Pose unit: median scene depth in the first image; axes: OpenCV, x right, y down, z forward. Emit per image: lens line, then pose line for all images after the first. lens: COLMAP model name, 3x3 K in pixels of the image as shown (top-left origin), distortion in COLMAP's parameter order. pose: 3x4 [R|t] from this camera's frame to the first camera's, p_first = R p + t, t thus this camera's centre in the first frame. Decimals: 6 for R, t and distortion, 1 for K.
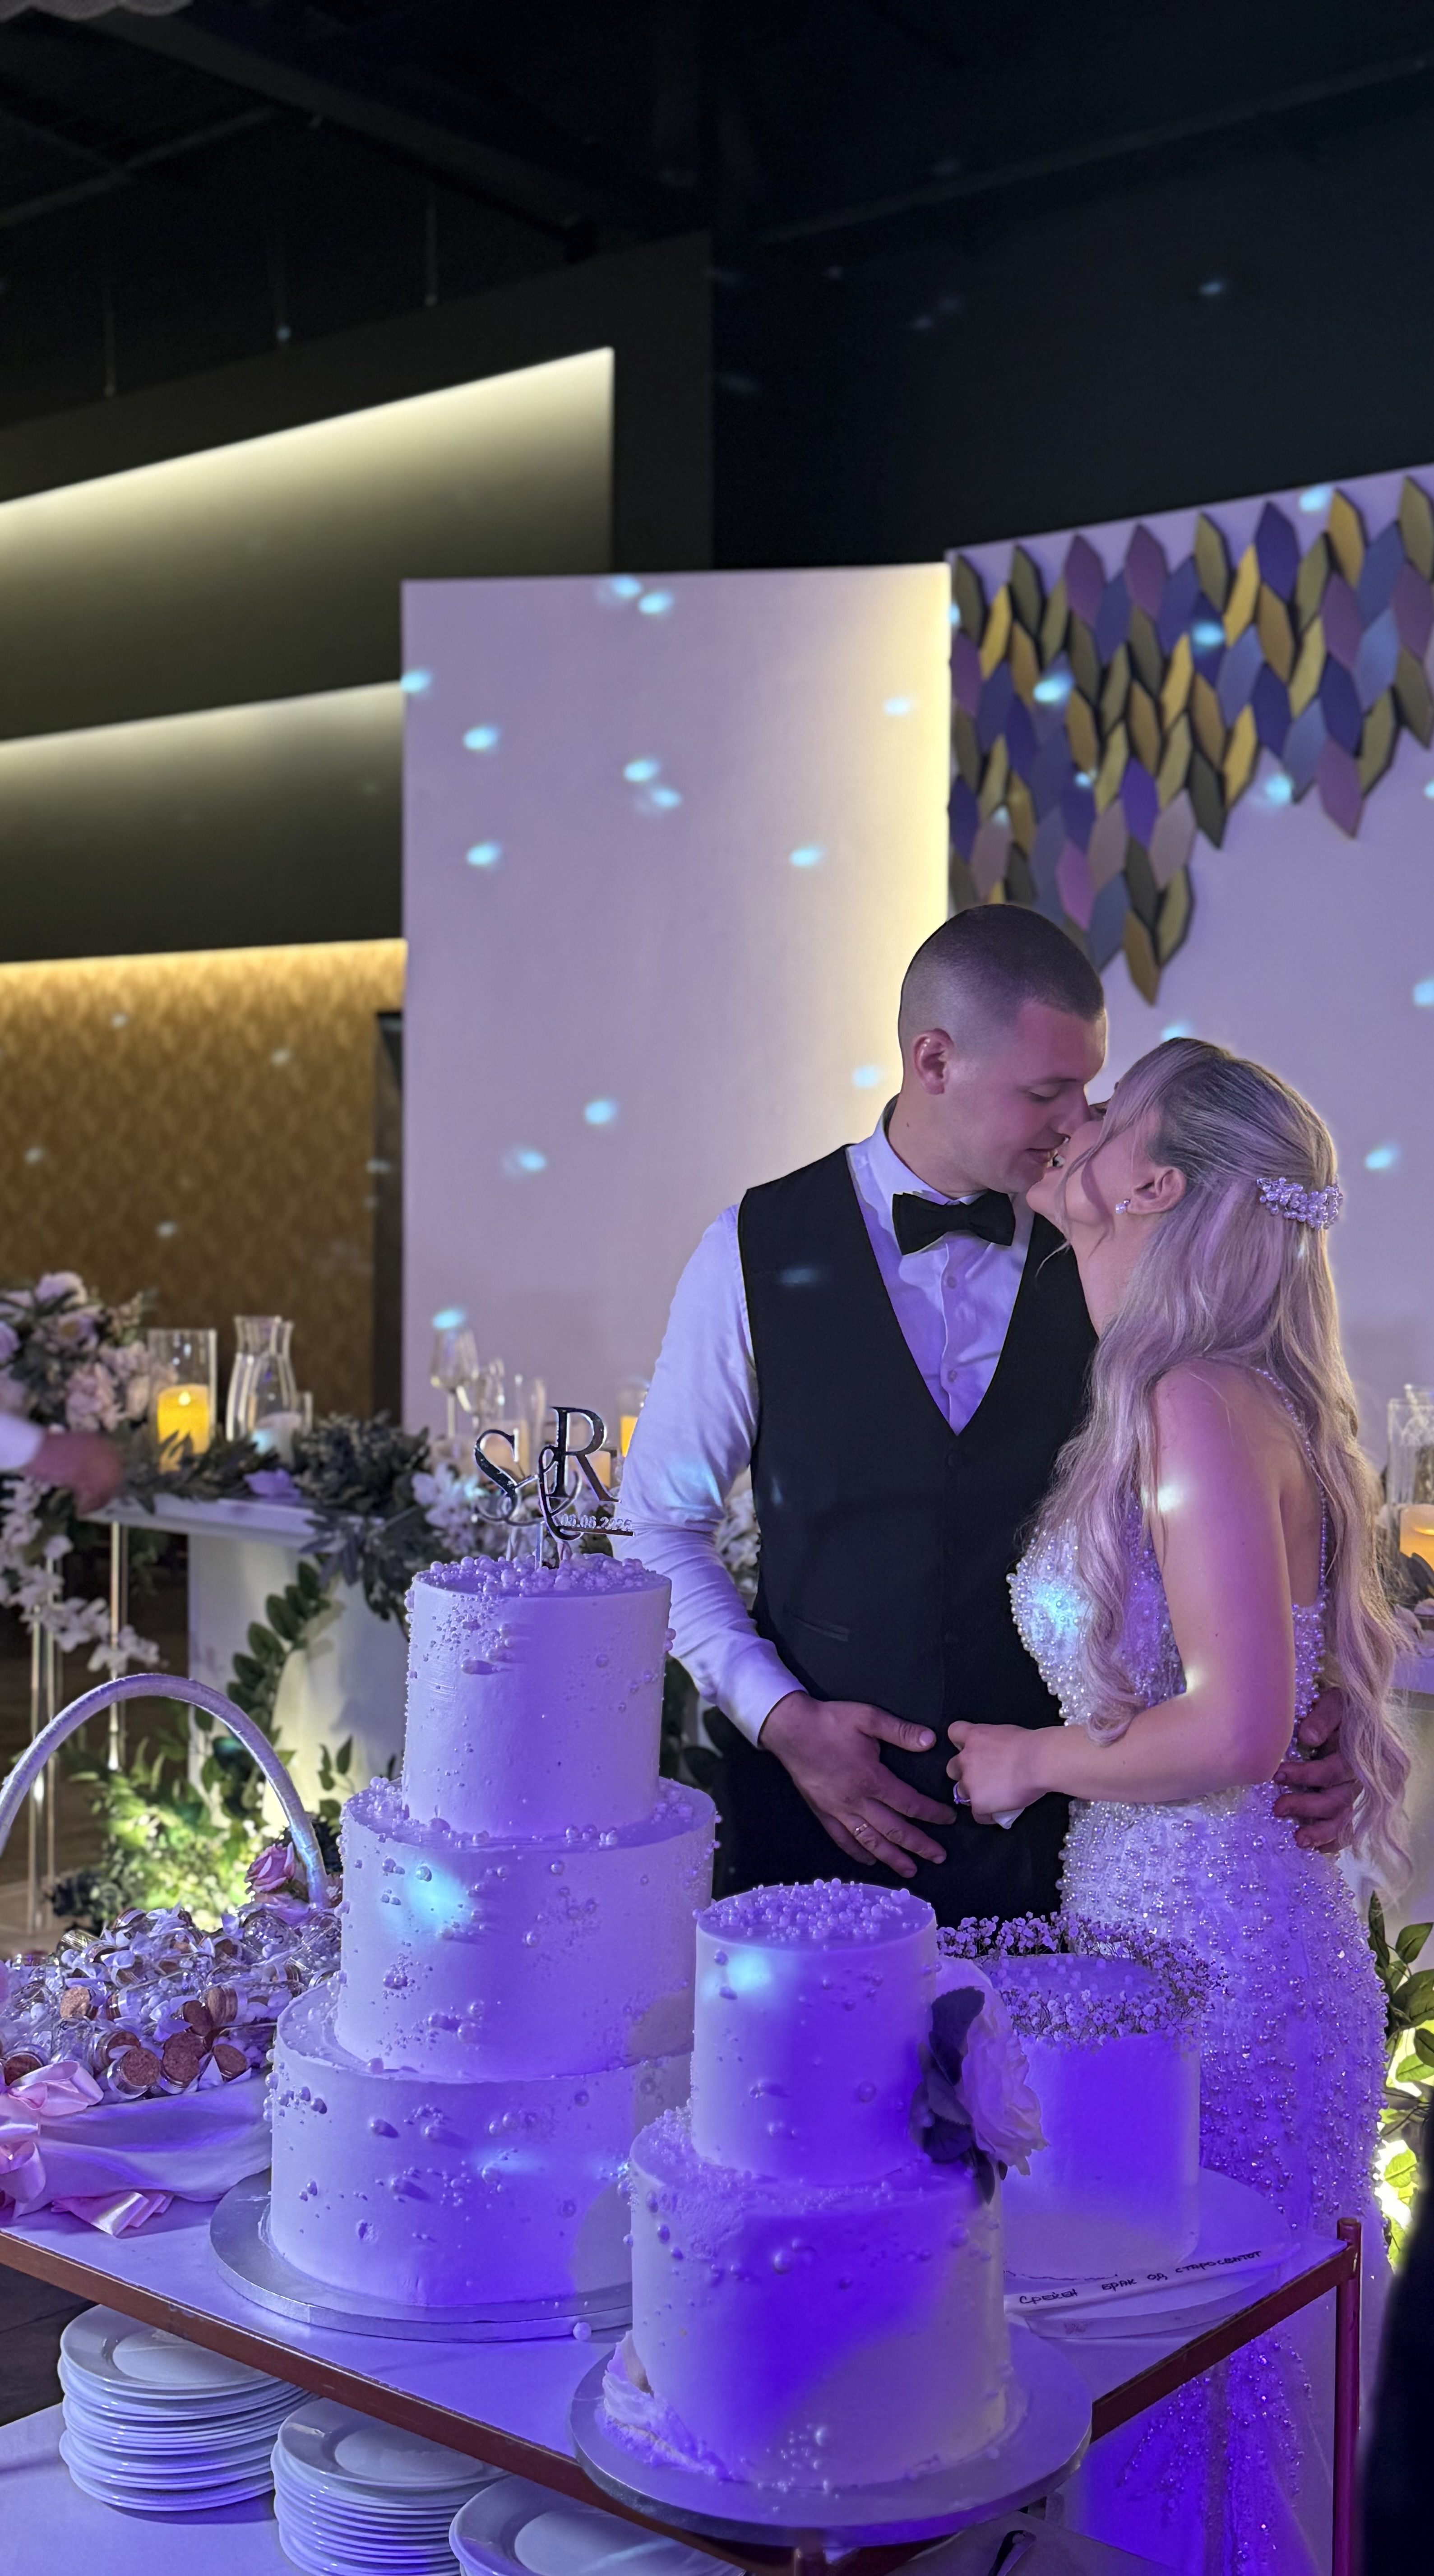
lens RADIAL K [[2760.2, 0, 969.5], [0, 2760.2, 1290.3], [0, 0, 1]] dist [0.230062, -0.545995]
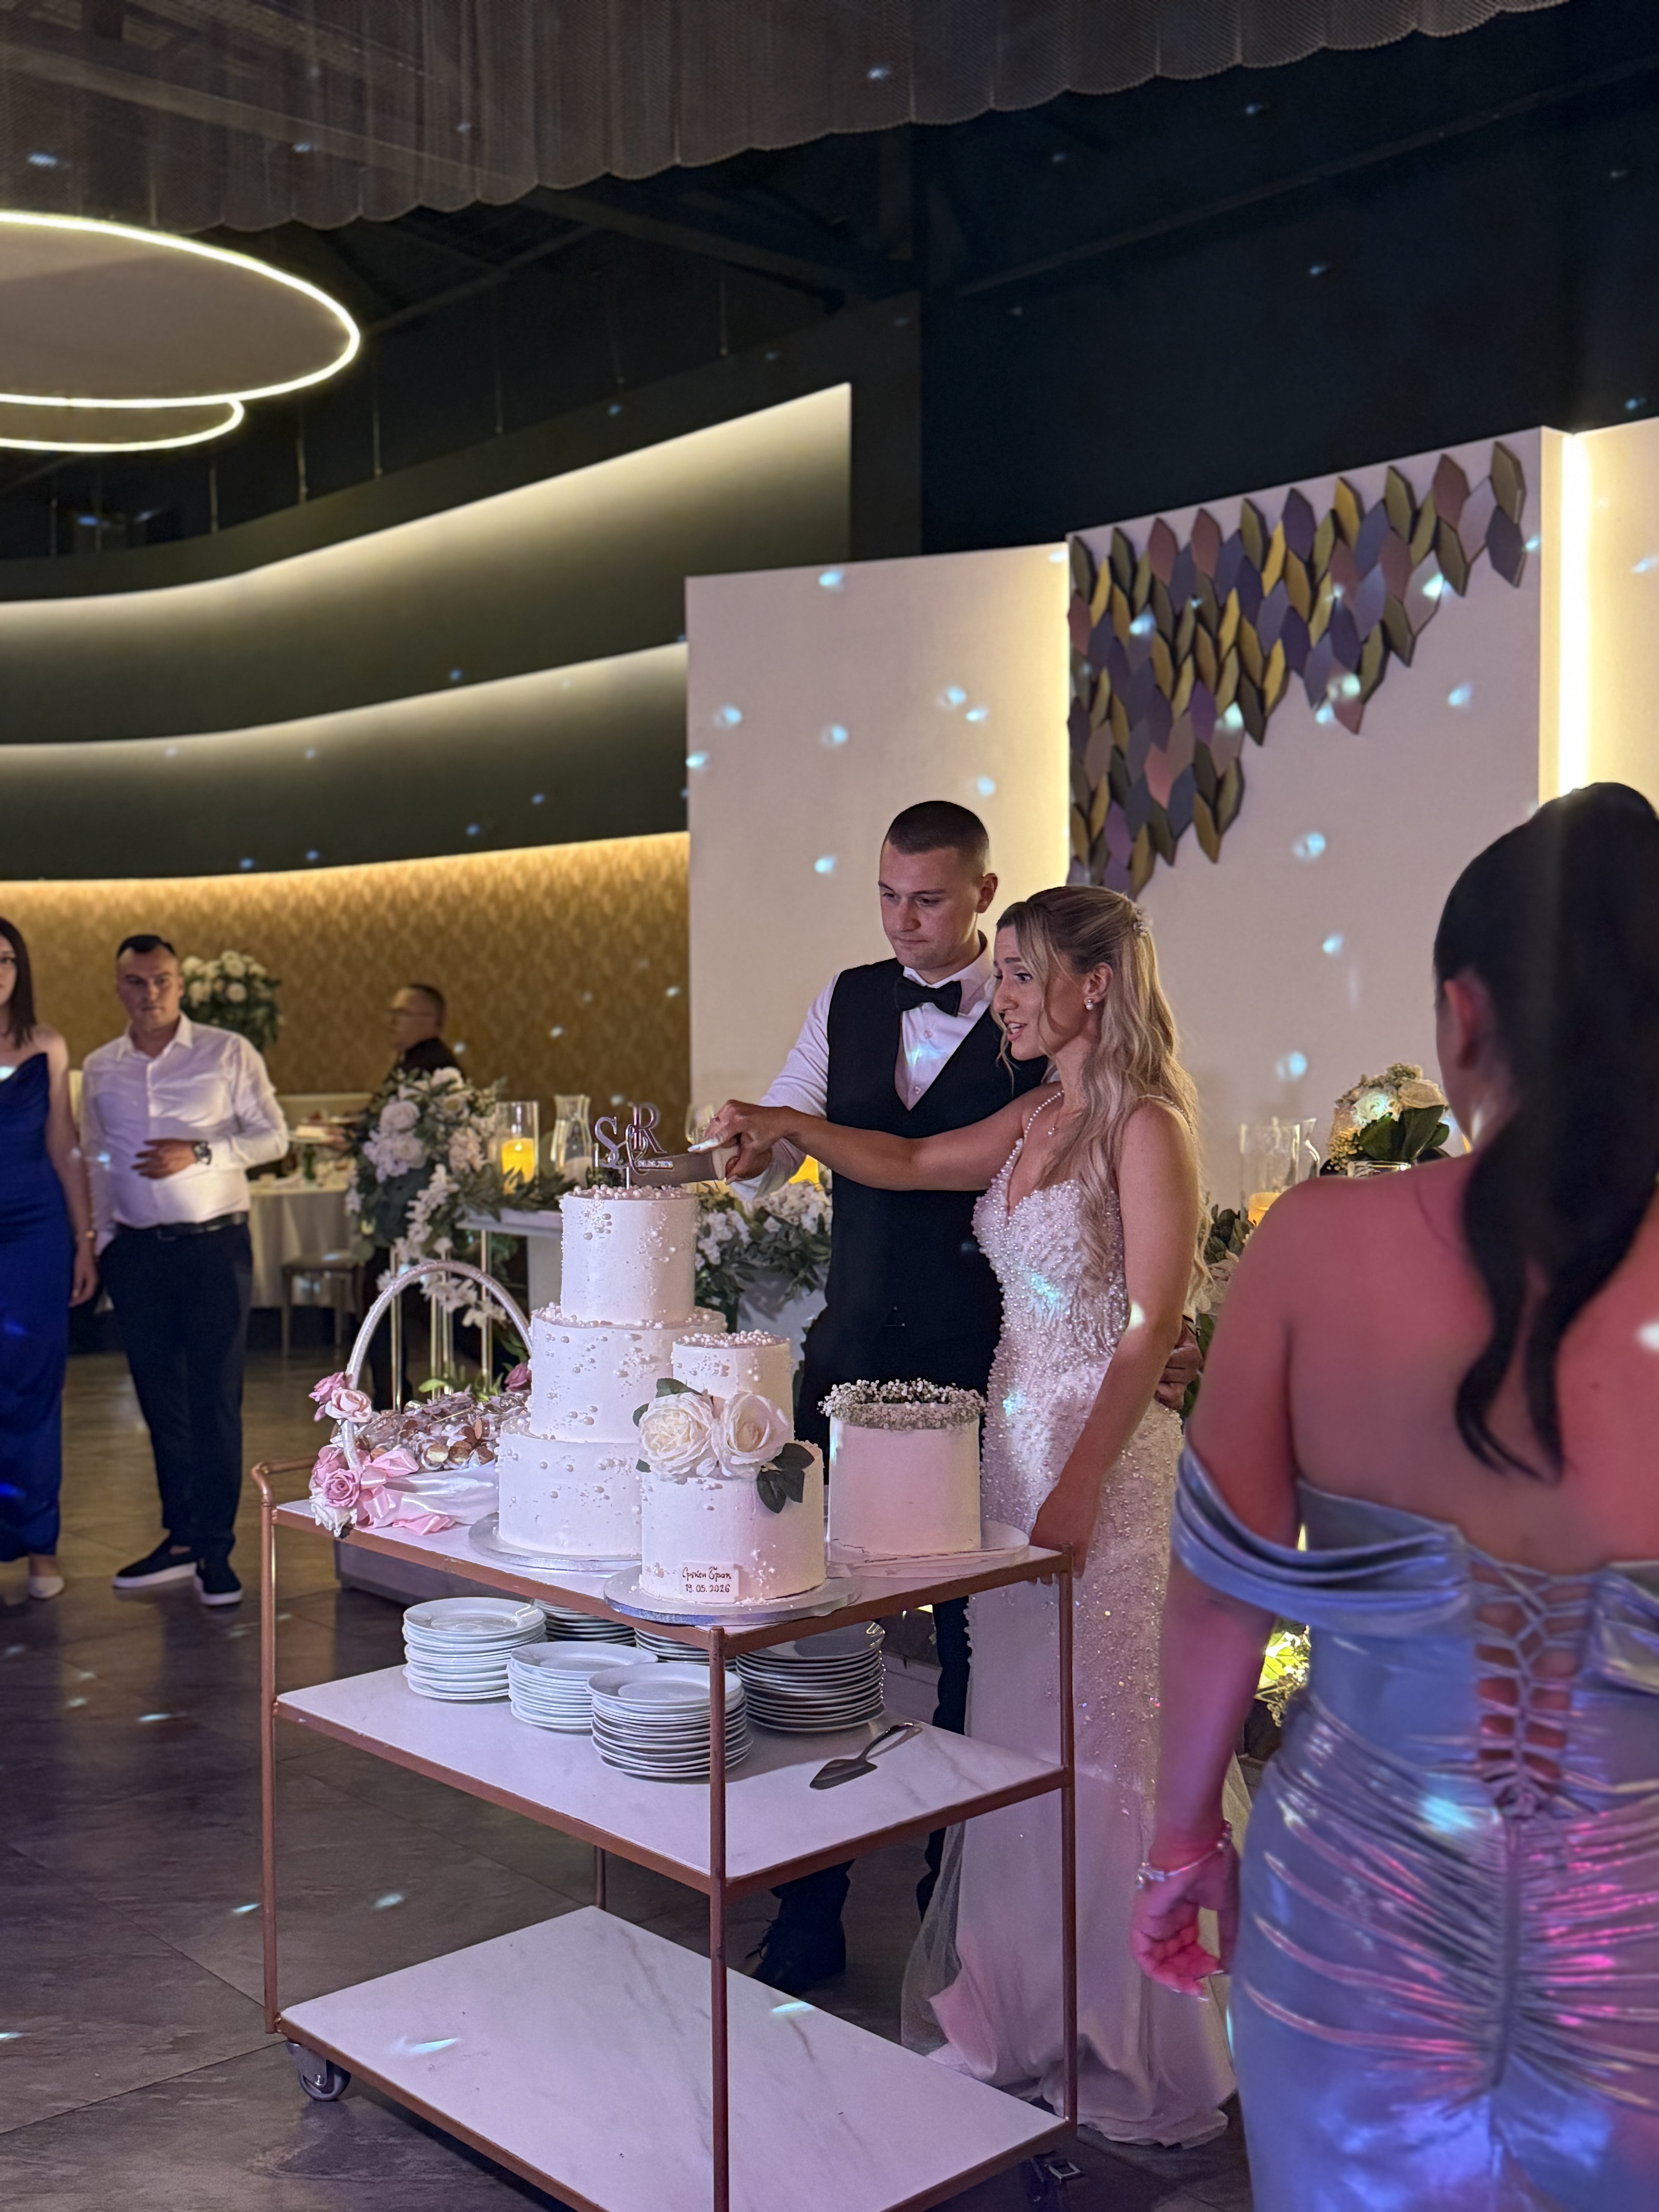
lens RADIAL K [[2365.1, 0, 806.0], [0, 2365.1, 1098.9], [0, 0, 1]] dist [0.223821, -0.510812]
pose [[0.982728, -0.013760, -0.184542, 0.110961], [0.013239, 0.999904, -0.004056, 0.019543], [0.184581, 0.001543, 0.982816, -0.238487]]
